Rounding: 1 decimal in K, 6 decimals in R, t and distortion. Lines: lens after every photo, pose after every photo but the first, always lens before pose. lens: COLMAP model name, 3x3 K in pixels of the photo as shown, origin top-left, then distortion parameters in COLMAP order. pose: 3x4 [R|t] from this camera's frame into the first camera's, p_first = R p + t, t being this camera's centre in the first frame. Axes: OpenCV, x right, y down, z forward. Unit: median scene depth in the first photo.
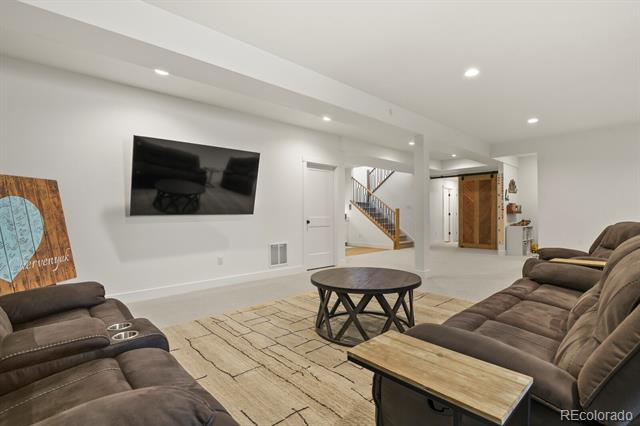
lens RADIAL K [[320.5, 0, 322.0], [0, 320.5, 211.0], [0, 0, 1]] dist [-0.030482, -0.000270]
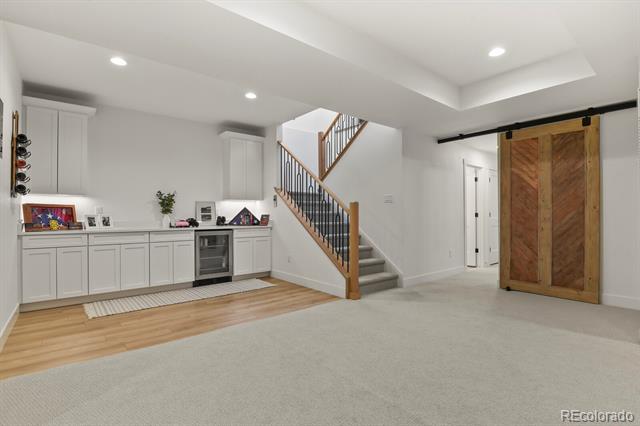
lens RADIAL K [[320.5, 0, 322.1], [0, 320.5, 210.1], [0, 0, 1]] dist [-0.030482, -0.000270]
pose [[0.998354, -0.002584, -0.057292, 0.206445], [0.002574, 0.999997, -0.000245, 0.002556], [0.057293, 0.000097, 0.998357, 0.544119]]
